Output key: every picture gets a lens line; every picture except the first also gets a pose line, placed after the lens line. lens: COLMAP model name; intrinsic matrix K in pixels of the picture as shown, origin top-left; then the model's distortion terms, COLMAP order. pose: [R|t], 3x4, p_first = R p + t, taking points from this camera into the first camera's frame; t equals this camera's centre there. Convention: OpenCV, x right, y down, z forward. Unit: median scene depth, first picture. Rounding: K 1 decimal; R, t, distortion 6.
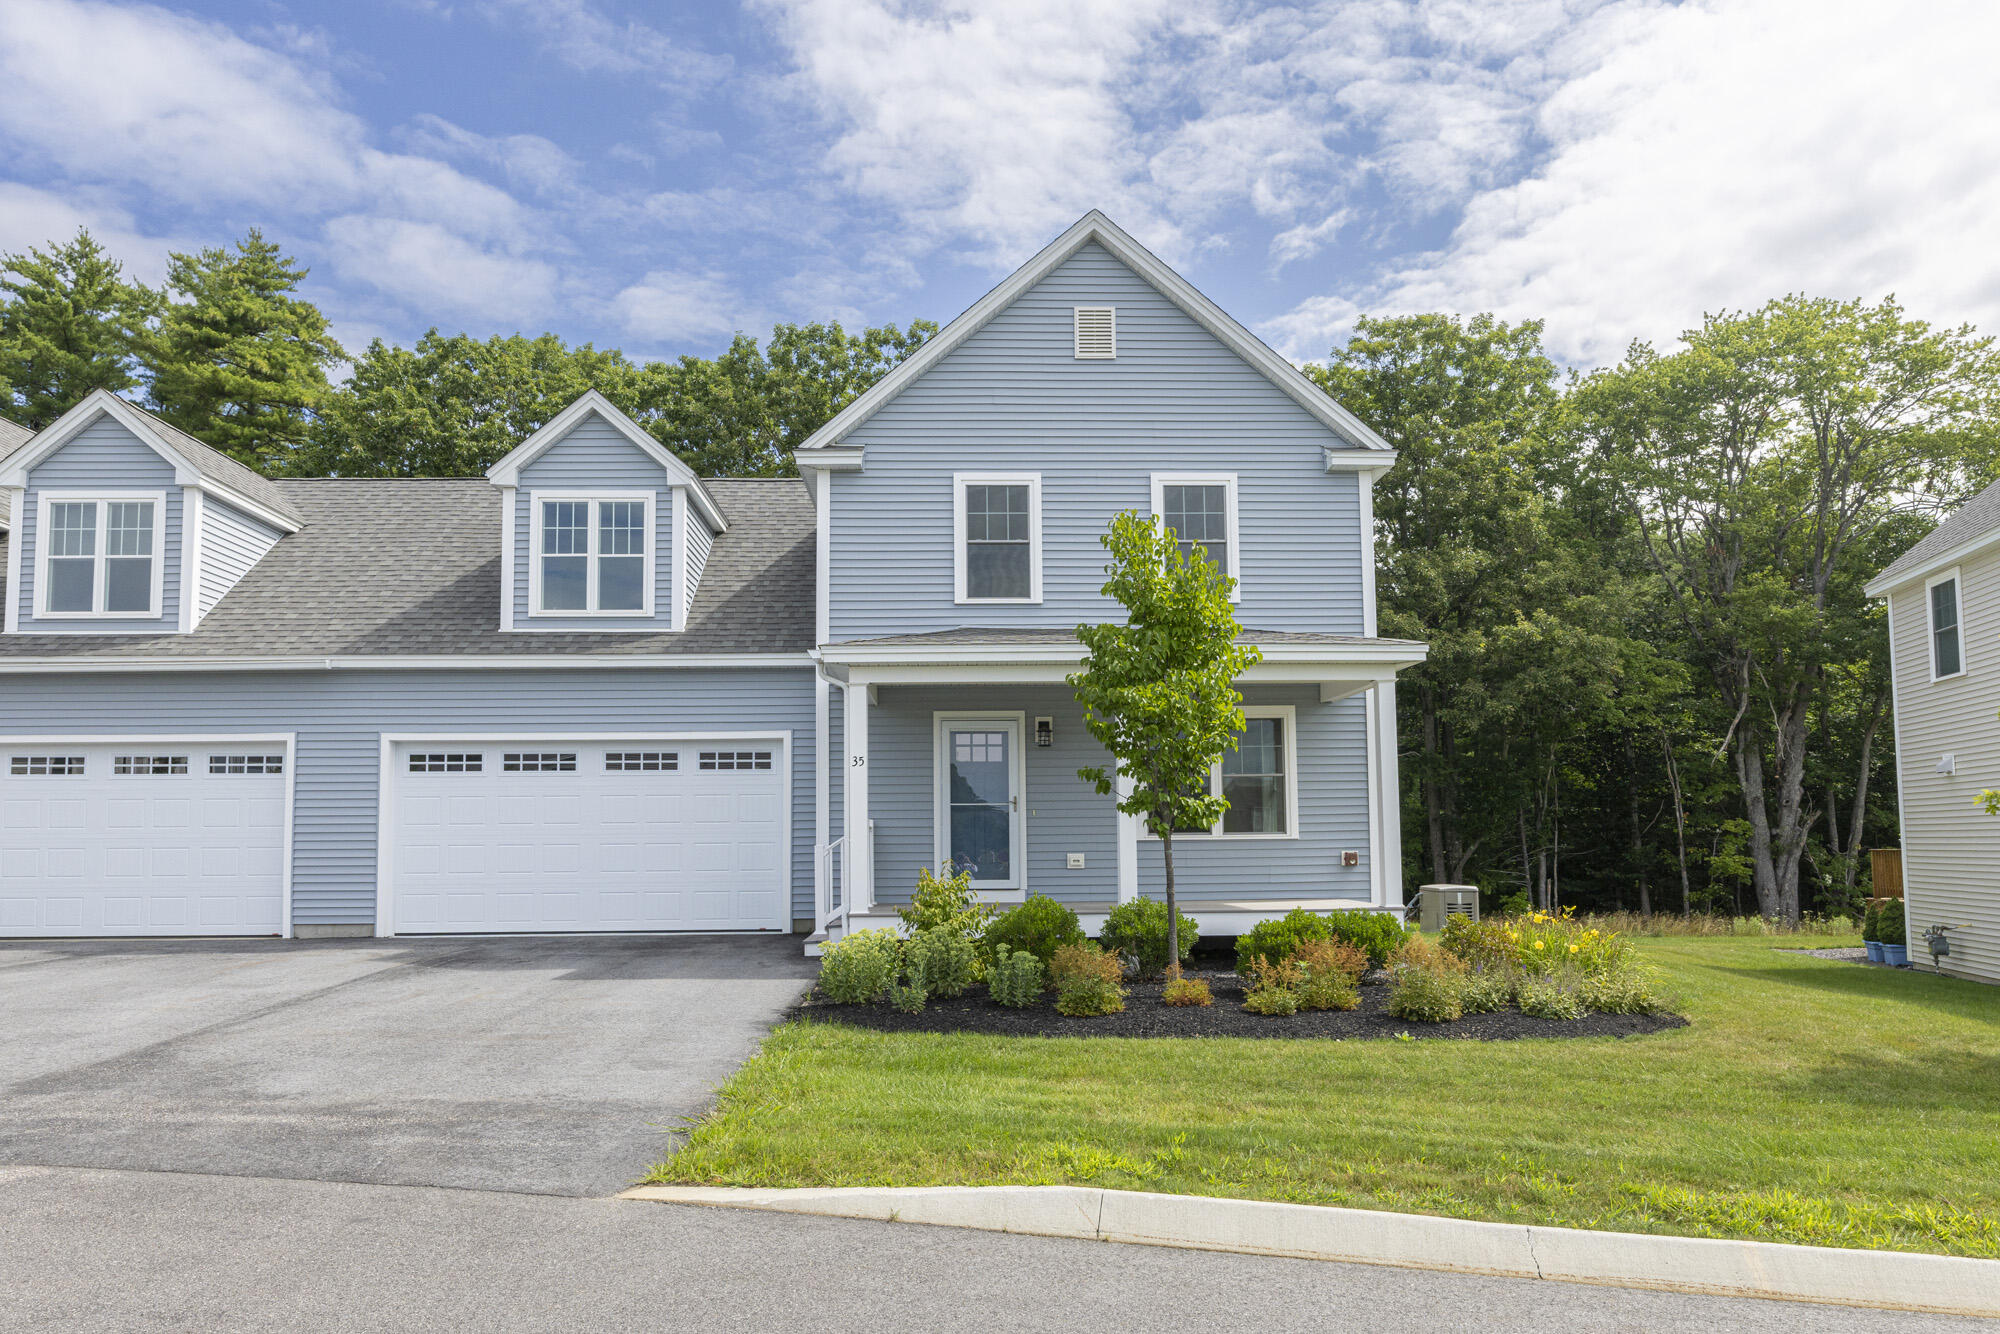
lens RADIAL K [[1650.1, 0, 1000.0], [0, 1650.1, 667.0], [0, 0, 1]] dist [0.001546, 0.000797]
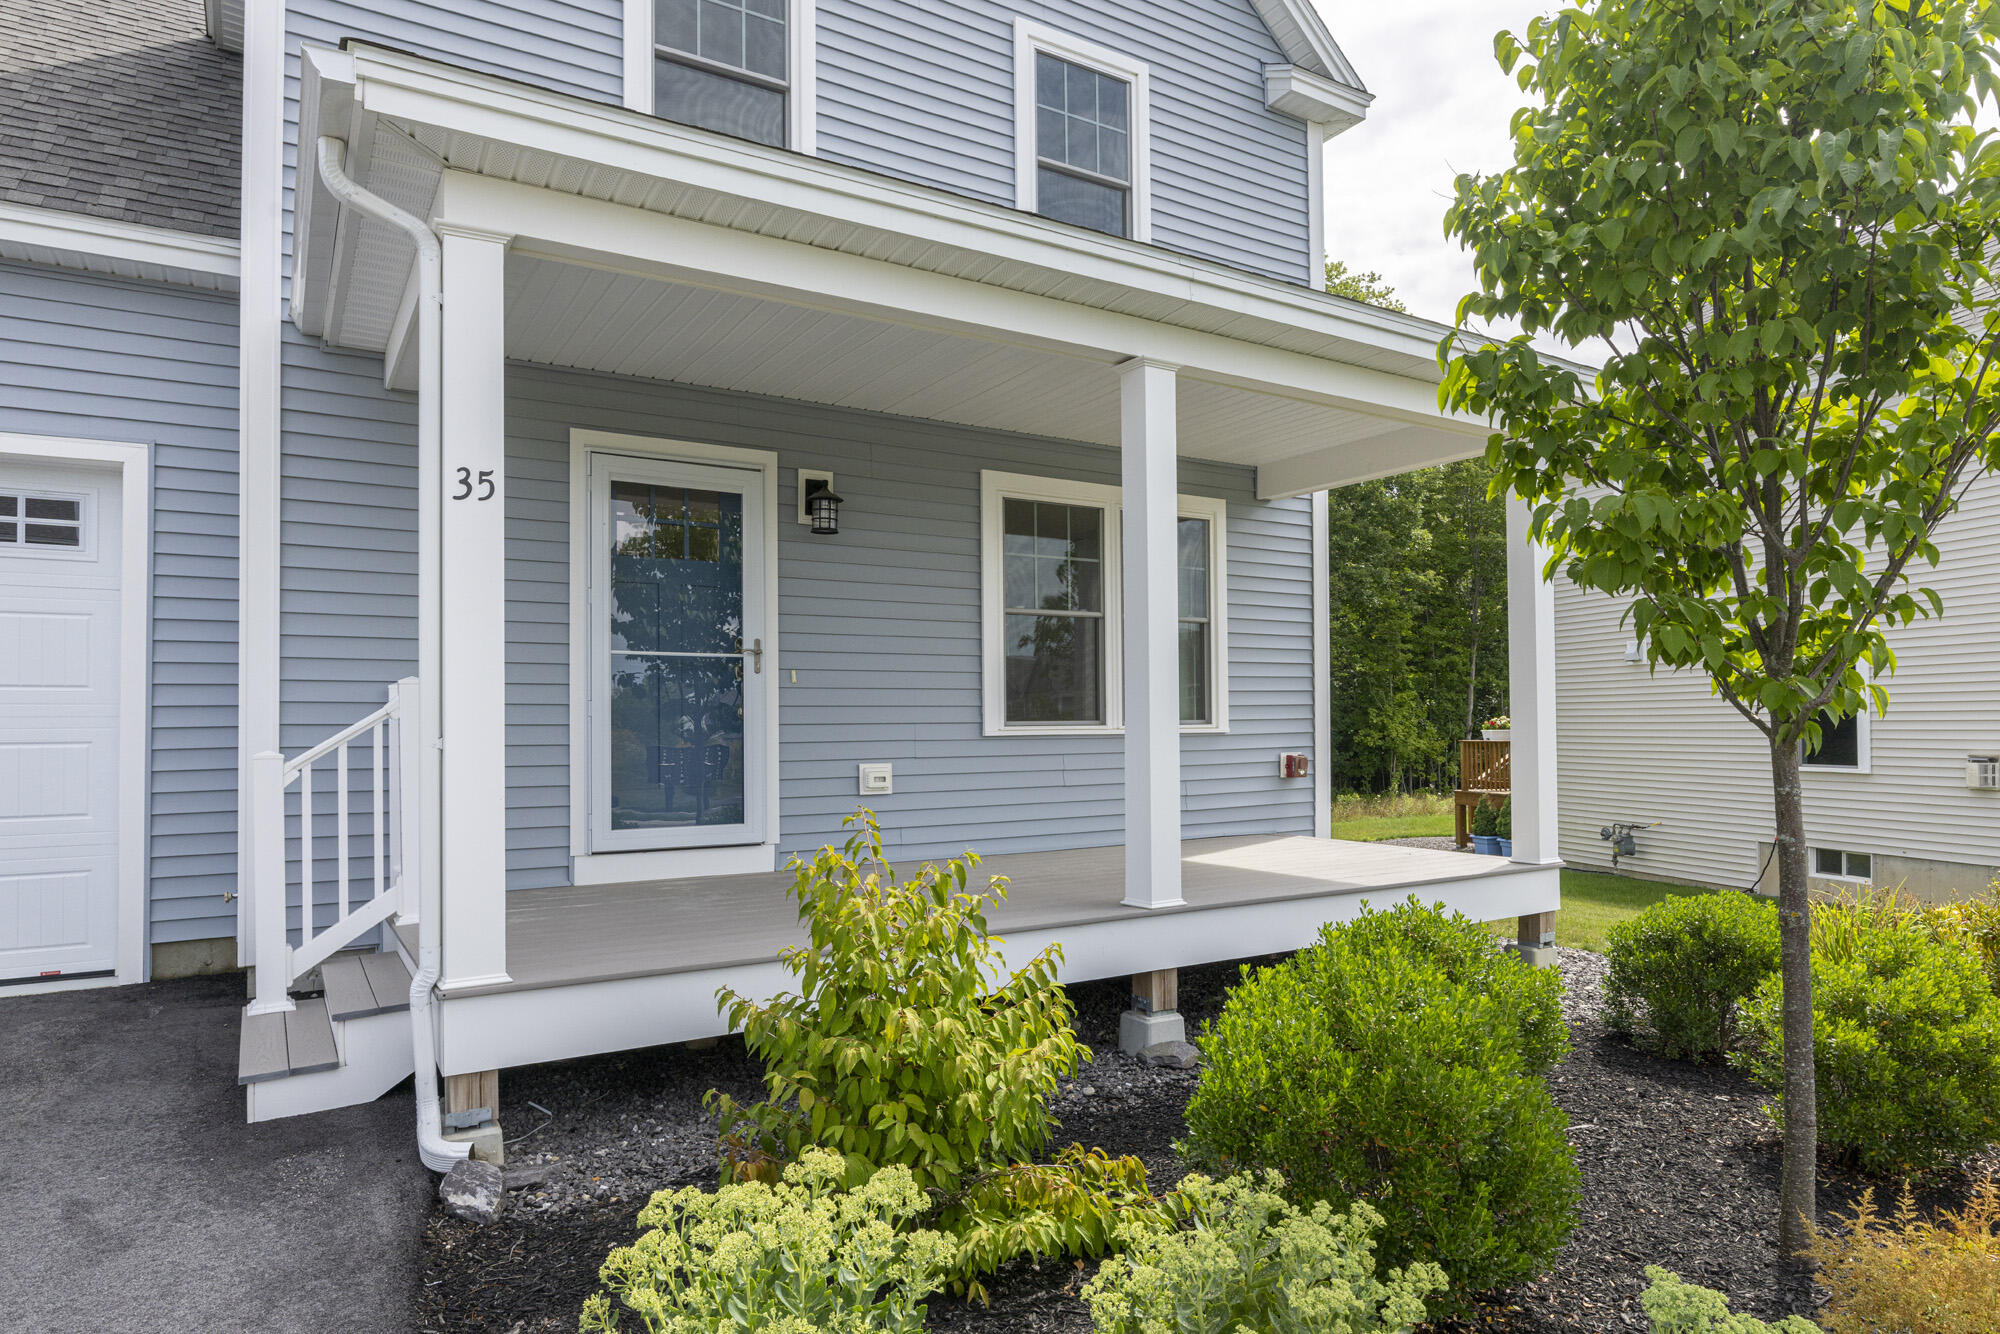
lens RADIAL K [[1250.5, 0, 1001.5], [0, 1250.5, 679.2], [0, 0, 1]] dist [0.002372, 0.002158]
pose [[0.859640, 0.021299, 0.510457, -0.106498], [-0.054471, 0.997257, 0.050122, 0.068221], [-0.507989, -0.070892, 0.858442, 0.668289]]
